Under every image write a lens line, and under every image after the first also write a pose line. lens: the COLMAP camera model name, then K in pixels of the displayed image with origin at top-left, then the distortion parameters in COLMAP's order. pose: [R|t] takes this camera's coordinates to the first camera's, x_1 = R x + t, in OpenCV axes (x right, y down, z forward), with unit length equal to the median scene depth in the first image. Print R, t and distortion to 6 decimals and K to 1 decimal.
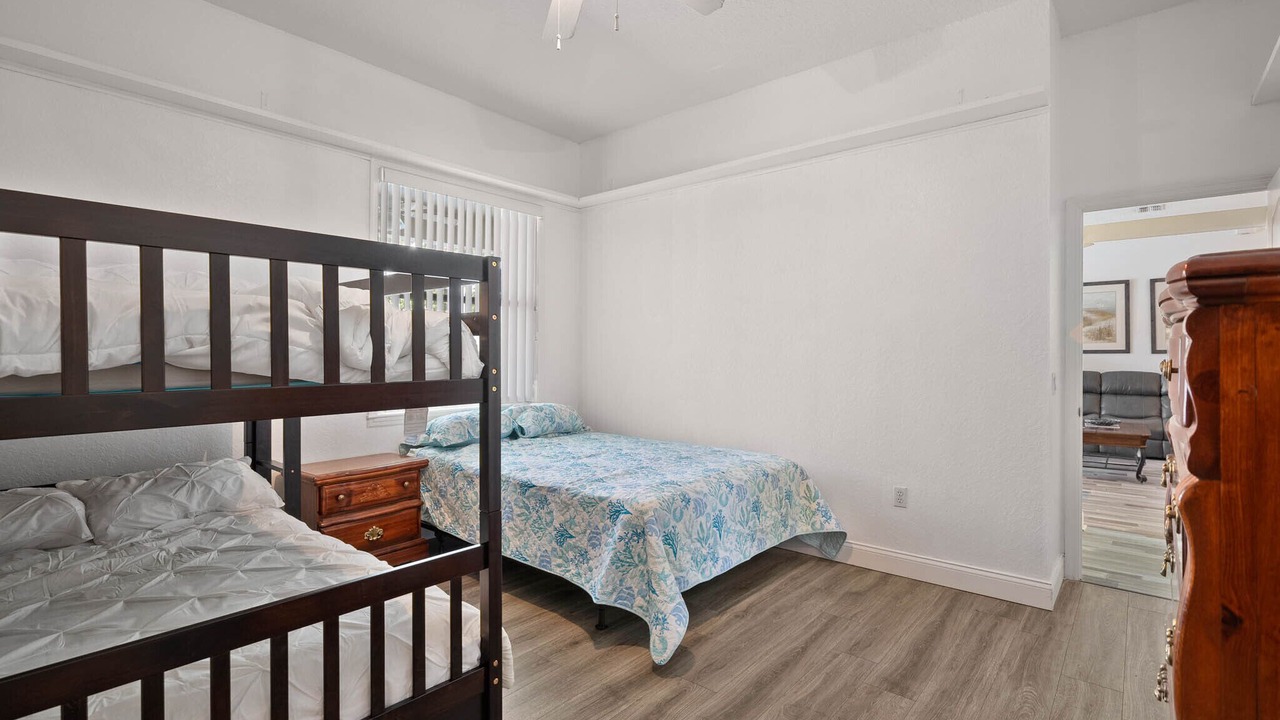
lens RADIAL K [[596.7, 0, 651.2], [0, 596.7, 348.6], [0, 0, 1]] dist [0.001054, 0.000027]
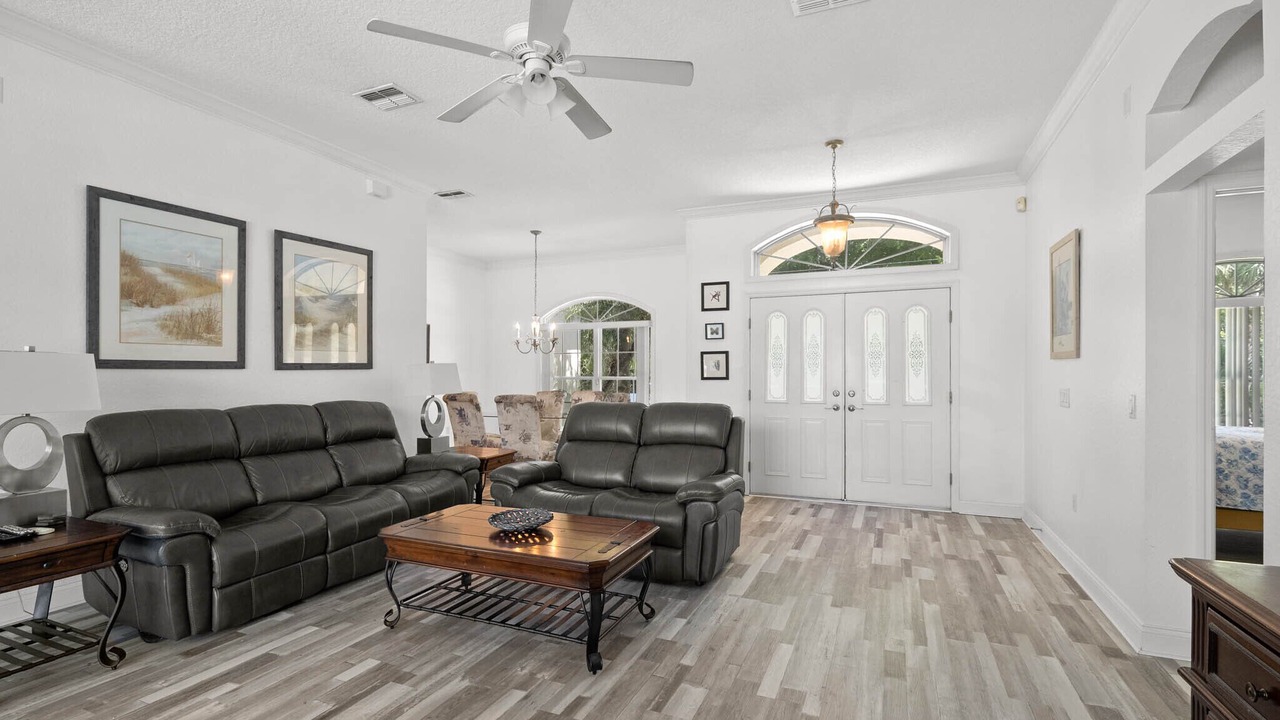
lens RADIAL K [[596.7, 0, 624.0], [0, 596.7, 378.7], [0, 0, 1]] dist [0.001054, 0.000027]
pose [[-0.249074, -0.005658, 0.968468, 0.242131], [-0.013664, 0.999904, 0.002328, 0.011109], [-0.968388, -0.012653, -0.249128, 0.835342]]
